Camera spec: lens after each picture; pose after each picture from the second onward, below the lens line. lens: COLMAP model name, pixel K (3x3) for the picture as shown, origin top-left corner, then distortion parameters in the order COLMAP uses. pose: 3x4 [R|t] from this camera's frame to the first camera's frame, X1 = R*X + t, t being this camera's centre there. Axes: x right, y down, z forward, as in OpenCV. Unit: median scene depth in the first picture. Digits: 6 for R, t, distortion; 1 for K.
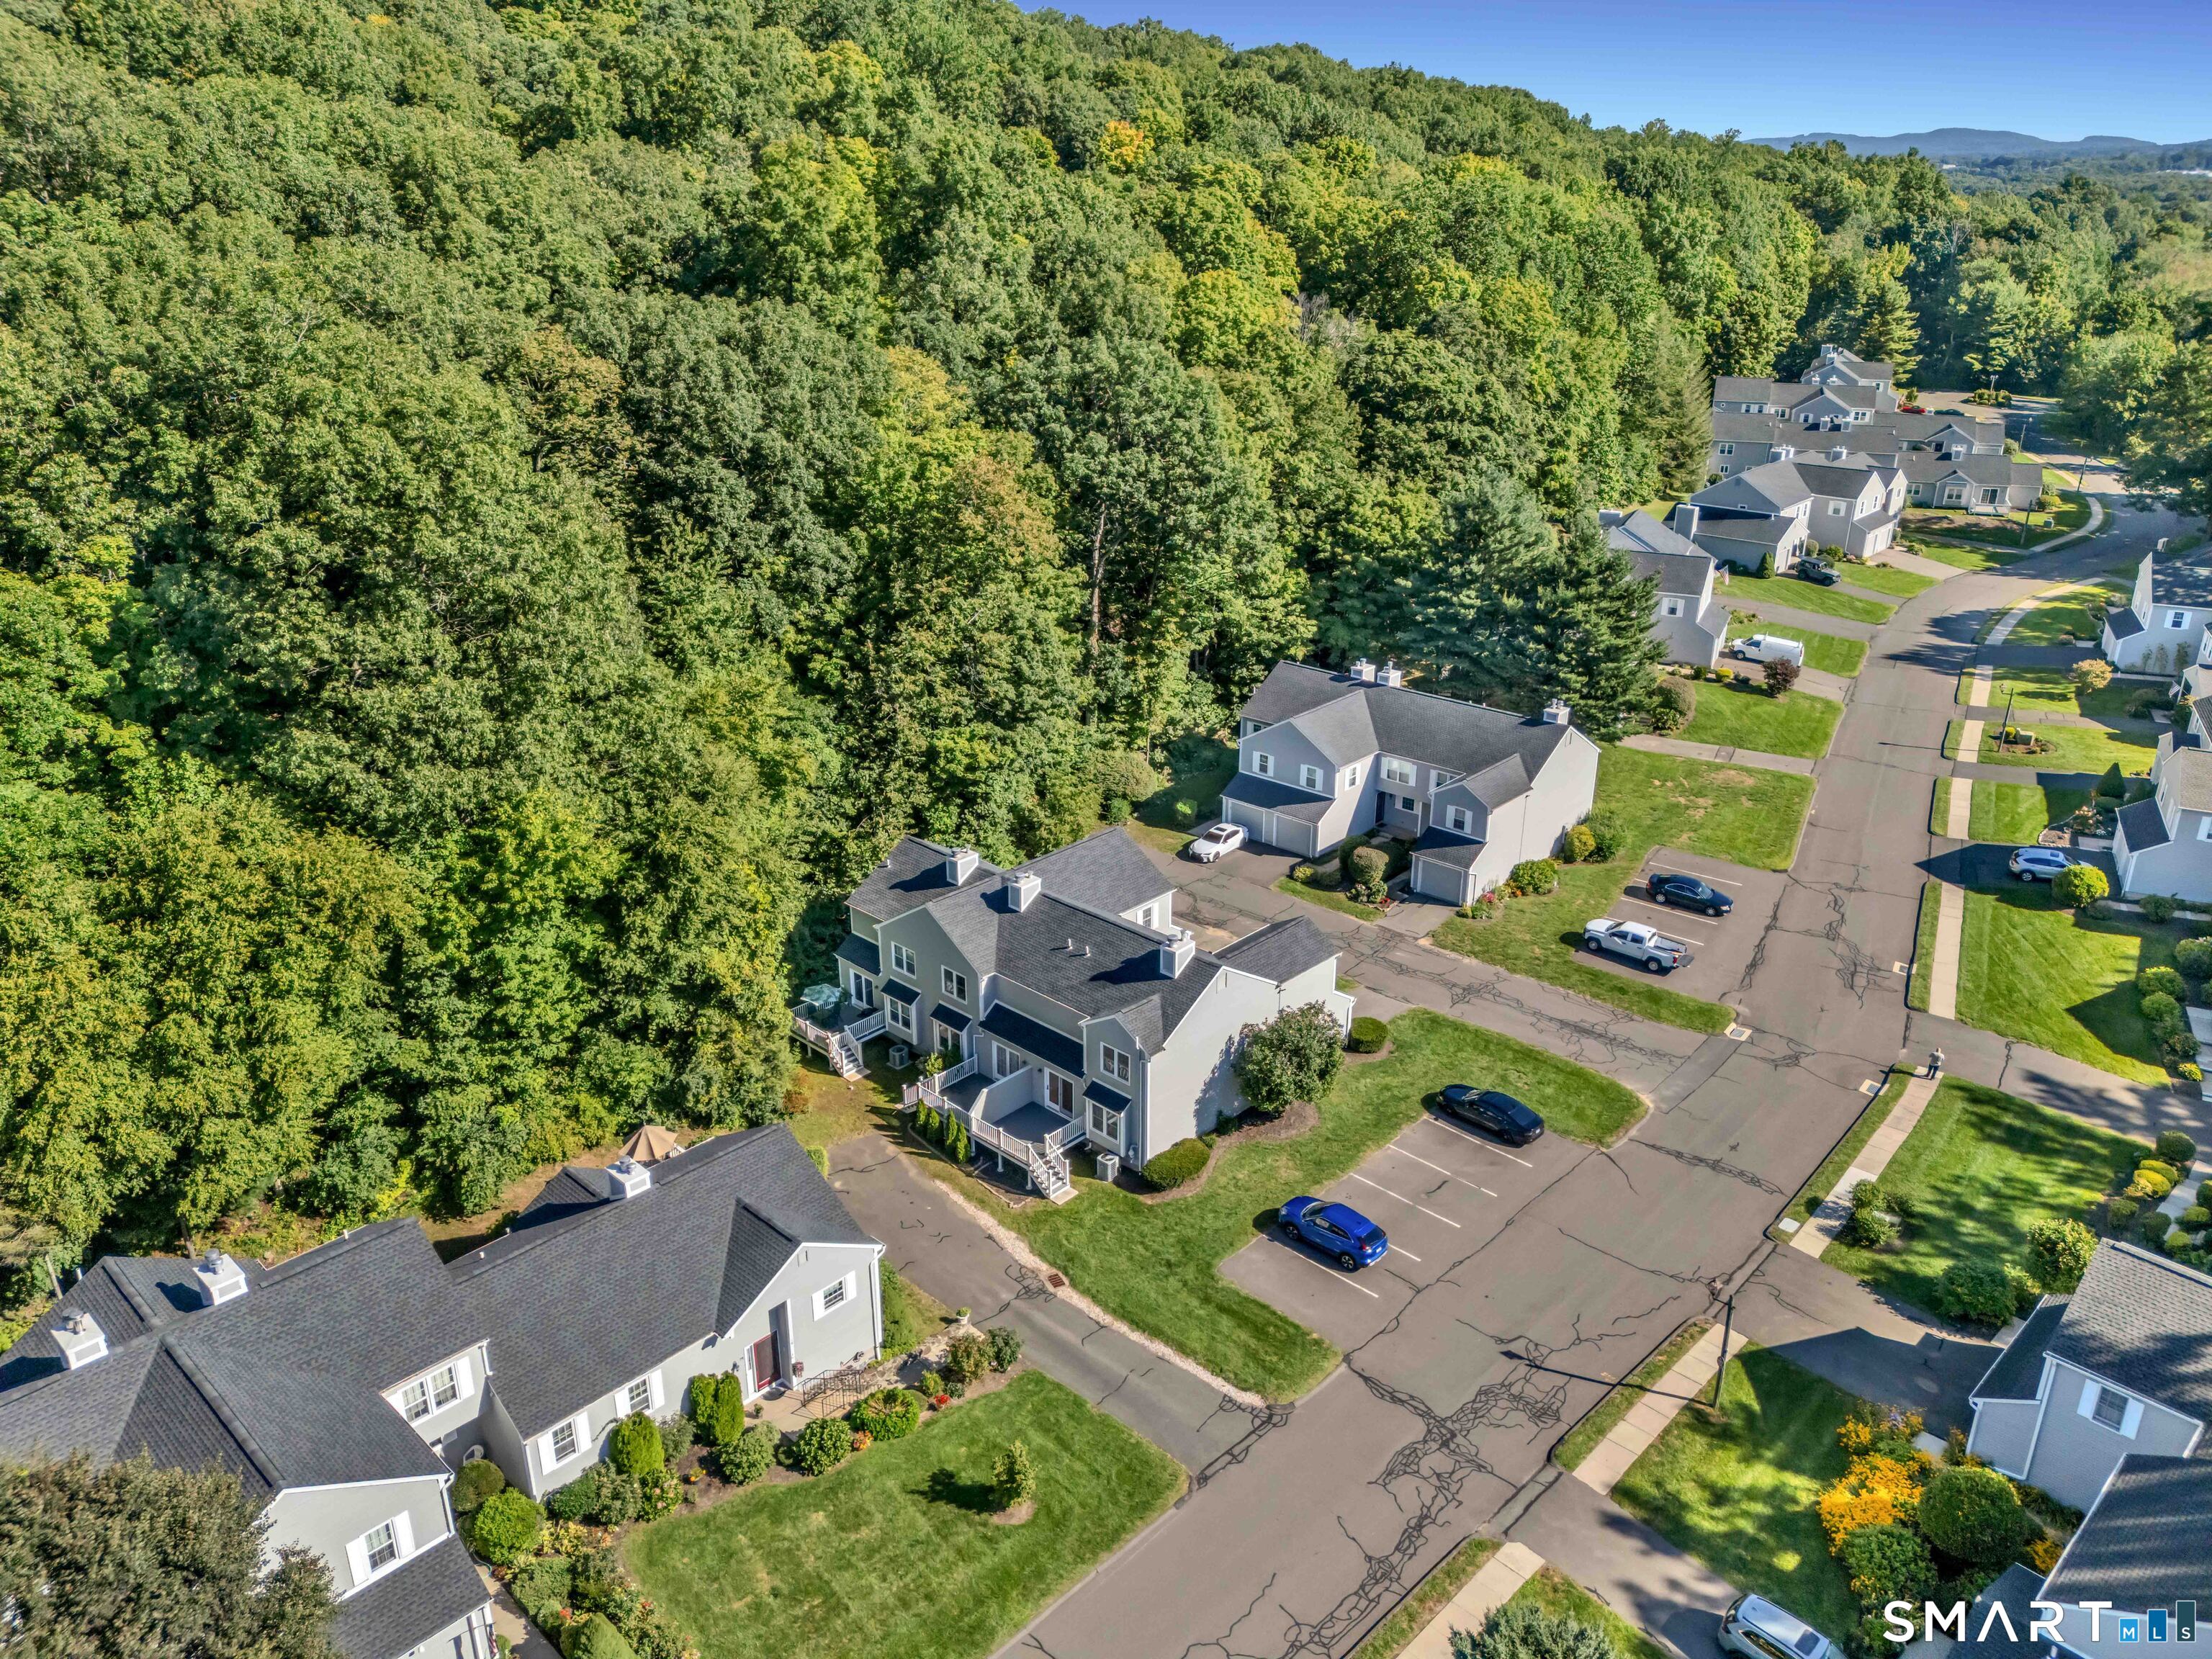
lens RADIAL K [[1617.3, 0, 1104.5], [0, 1617.3, 835.1], [0, 0, 1]] dist [0.079201, -0.090648]
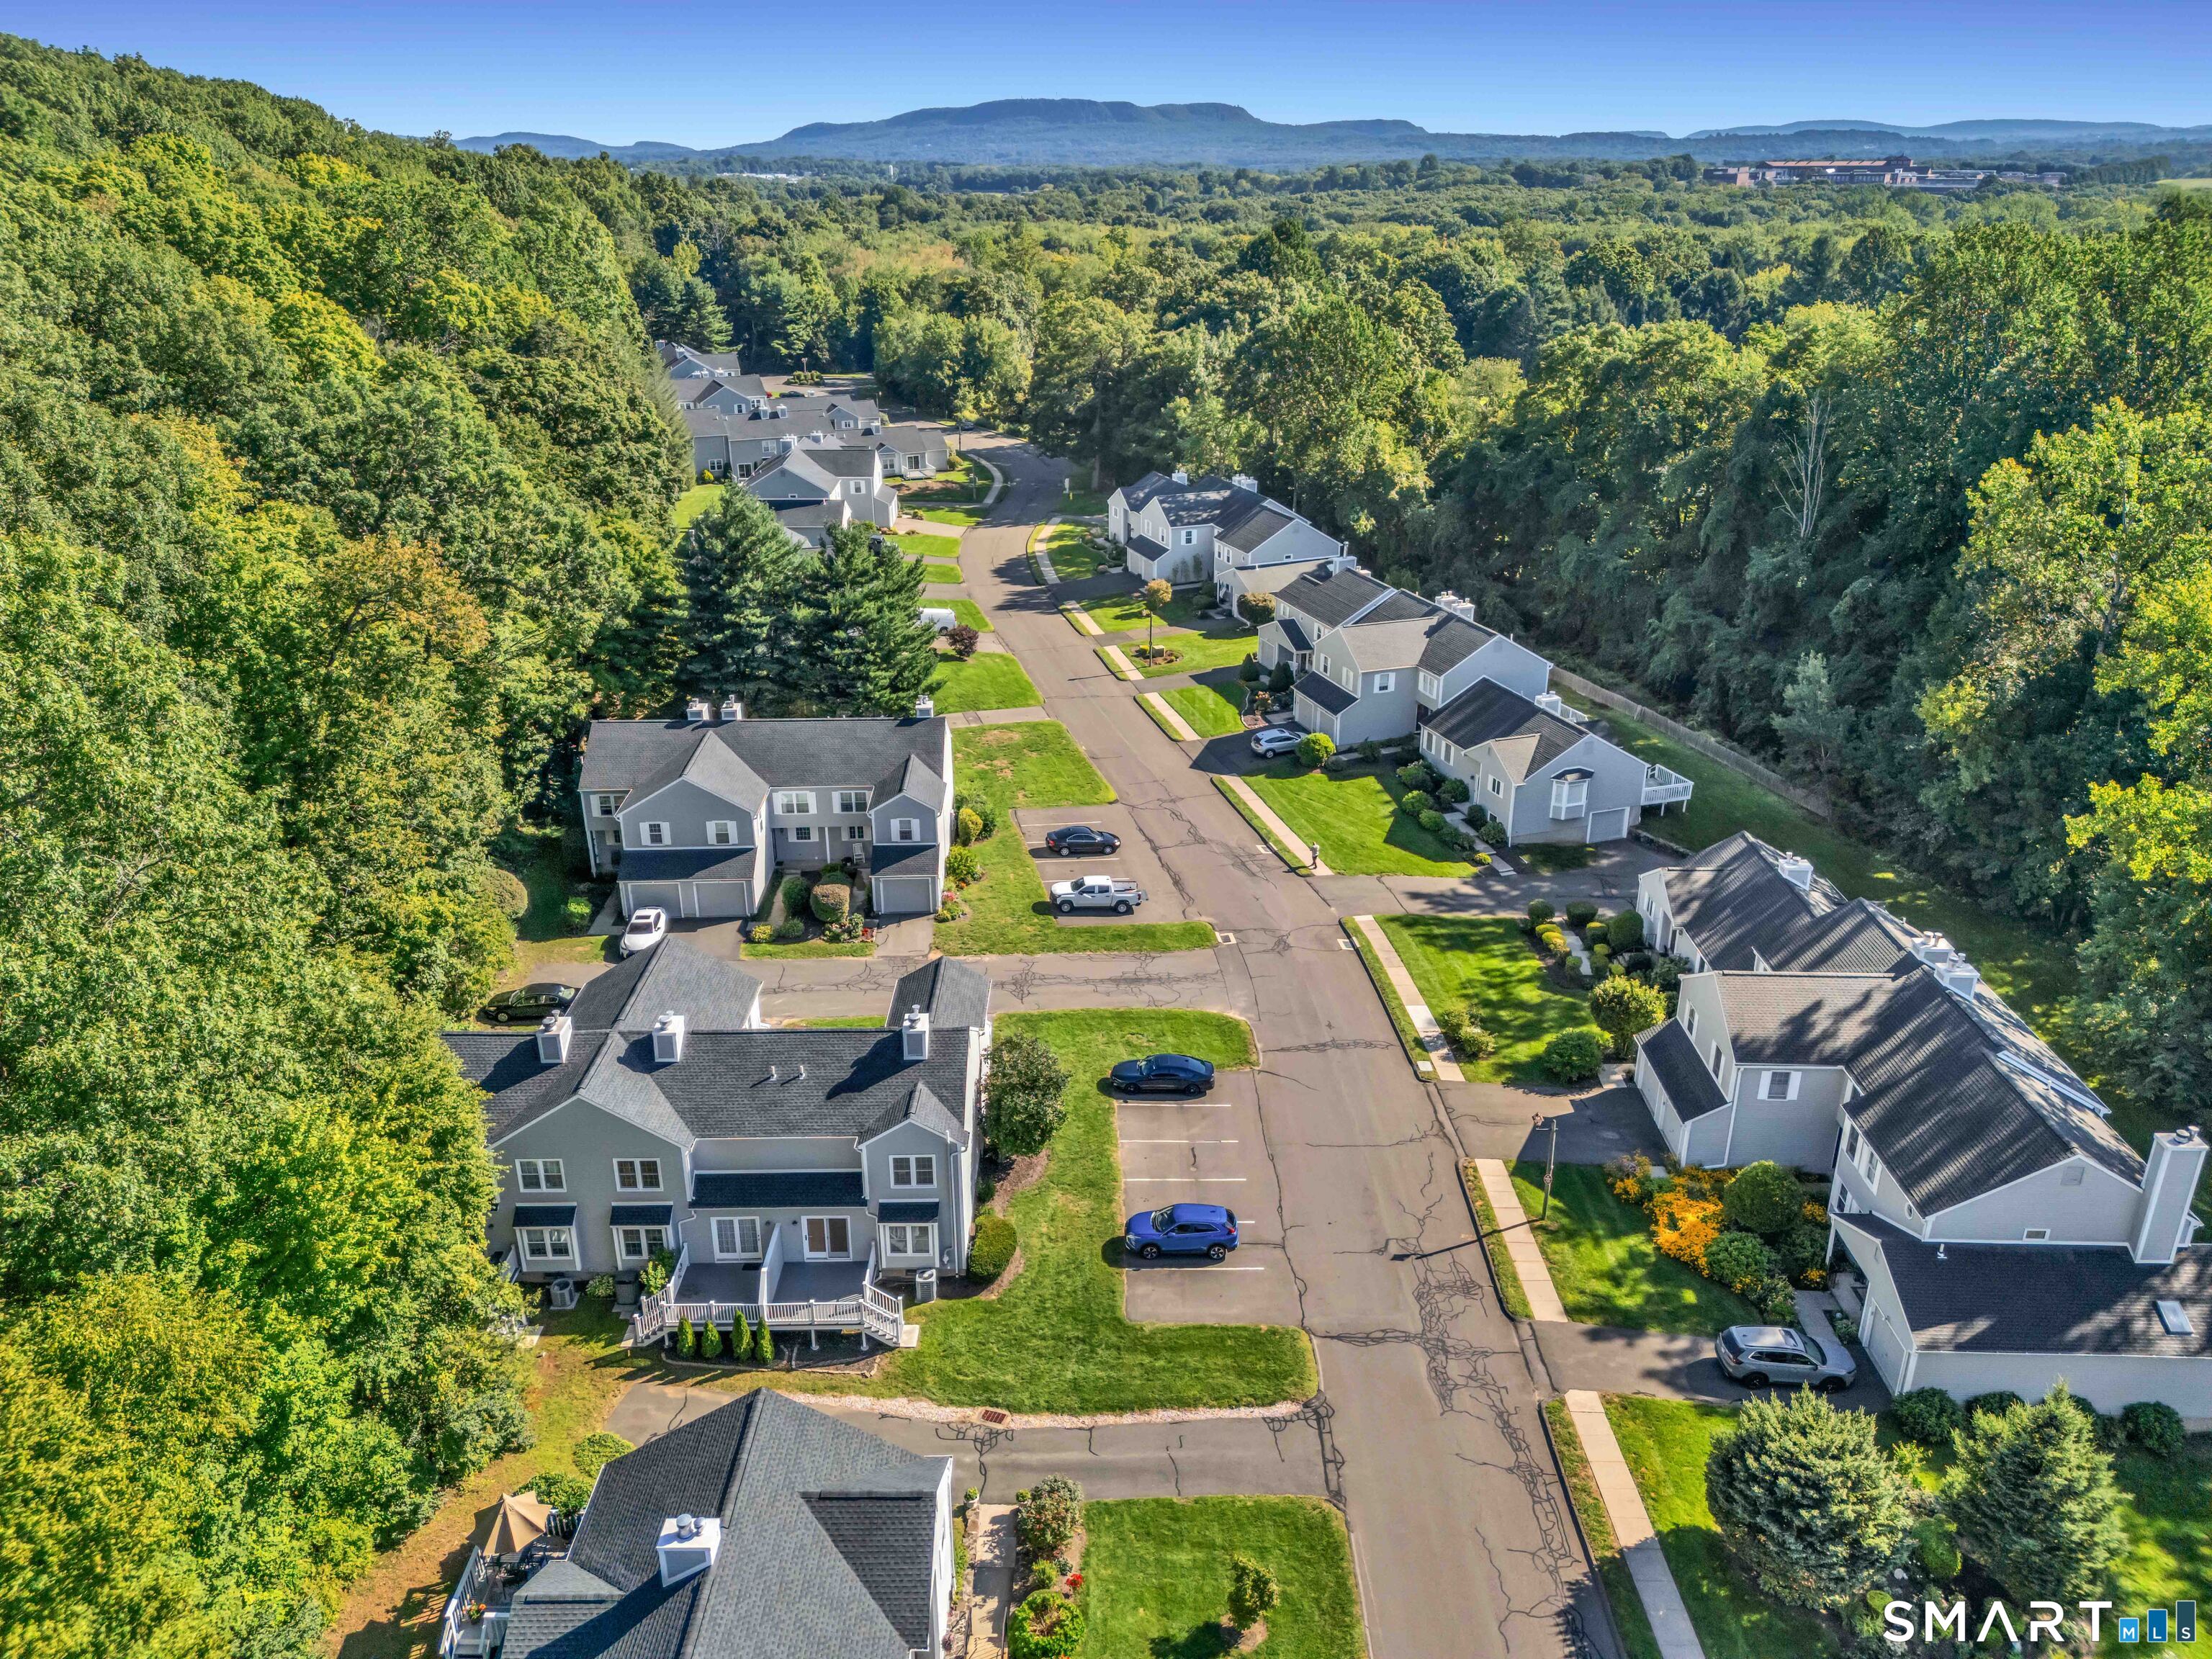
lens RADIAL K [[1617.3, 0, 1104.5], [0, 1617.3, 835.1], [0, 0, 1]] dist [0.079201, -0.090648]
pose [[0.717736, -0.267612, 0.642836, -0.352027], [0.267782, 0.958281, 0.099948, -0.077753], [-0.642765, 0.100404, 0.759455, 0.183646]]
